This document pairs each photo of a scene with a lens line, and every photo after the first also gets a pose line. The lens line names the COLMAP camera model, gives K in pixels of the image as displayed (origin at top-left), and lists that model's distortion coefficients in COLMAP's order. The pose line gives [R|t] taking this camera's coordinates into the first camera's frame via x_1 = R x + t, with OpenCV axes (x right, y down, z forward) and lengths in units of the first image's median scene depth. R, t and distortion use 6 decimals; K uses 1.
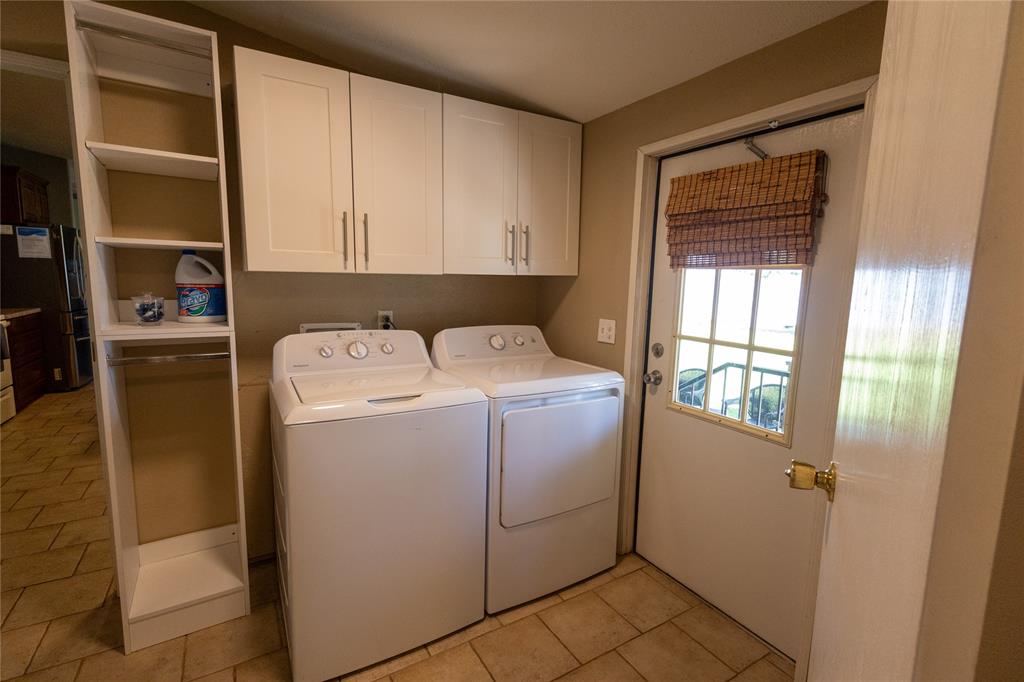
lens RADIAL K [[468.4, 0, 512.9], [0, 468.4, 338.8], [0, 0, 1]] dist [-0.001973, -0.000077]
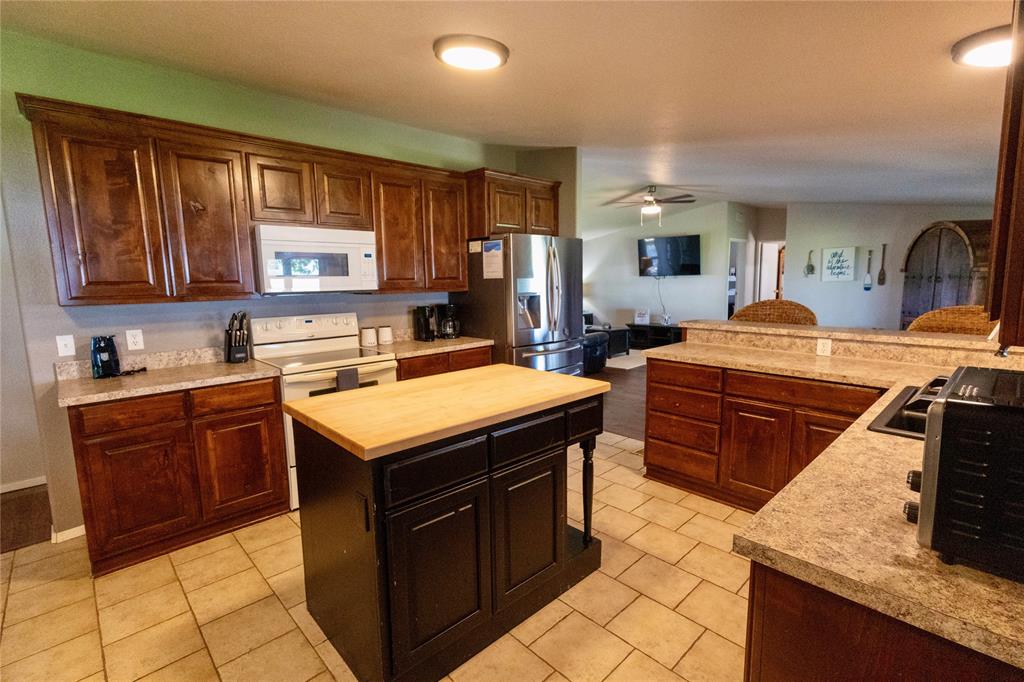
lens RADIAL K [[468.4, 0, 513.5], [0, 468.4, 336.6], [0, 0, 1]] dist [-0.001973, -0.000077]
pose [[0.227810, 0.089530, -0.969581, -0.221525], [-0.108389, 0.991907, 0.066124, -0.132514], [0.967654, 0.090028, 0.235670, 0.863097]]
